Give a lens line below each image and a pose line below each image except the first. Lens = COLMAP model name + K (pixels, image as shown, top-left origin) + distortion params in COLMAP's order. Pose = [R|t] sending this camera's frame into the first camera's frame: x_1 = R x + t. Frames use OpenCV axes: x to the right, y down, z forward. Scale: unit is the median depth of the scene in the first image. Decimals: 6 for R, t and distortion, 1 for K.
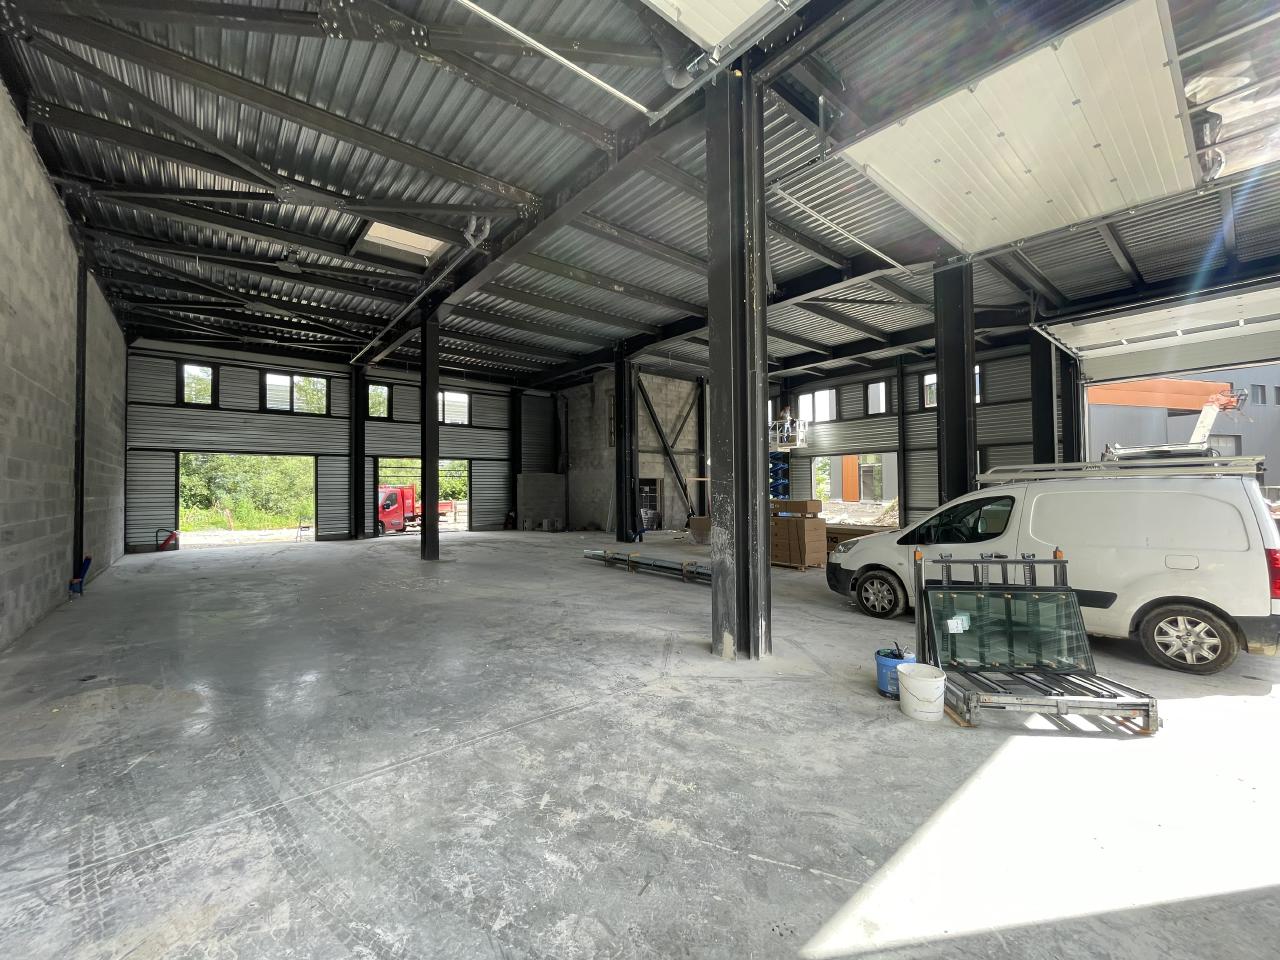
lens RADIAL K [[519.5, 0, 640.2], [0, 519.5, 479.9], [0, 0, 1]] dist [-0.000172, -0.000905]
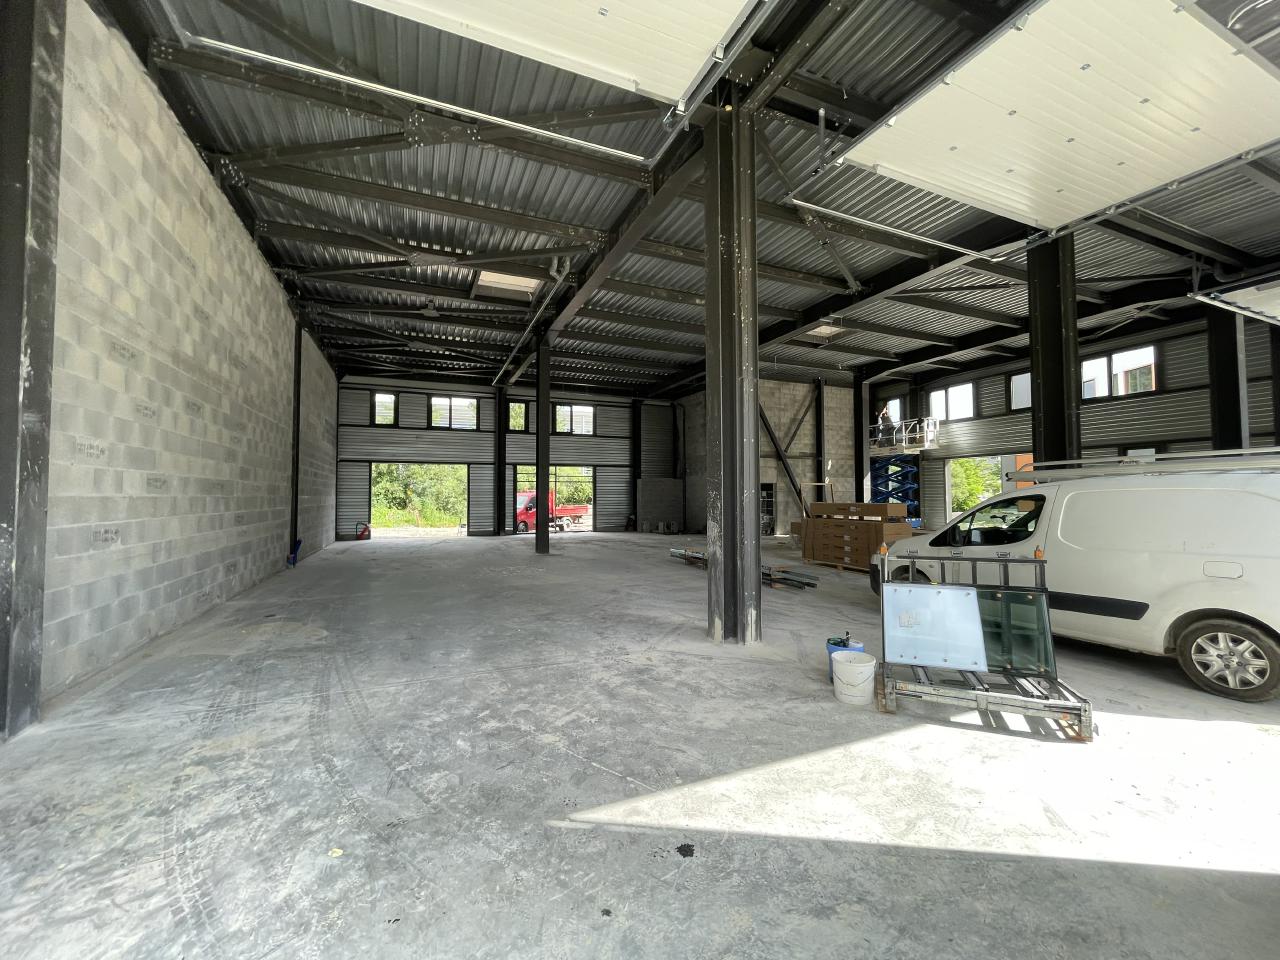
lens RADIAL K [[519.5, 0, 638.8], [0, 519.5, 478.7], [0, 0, 1]] dist [-0.000172, -0.000905]
pose [[0.957920, -0.004376, -0.287002, 0.264592], [-0.000172, 0.999875, -0.015820, 0.015417], [0.287035, 0.015204, 0.957799, -0.079719]]
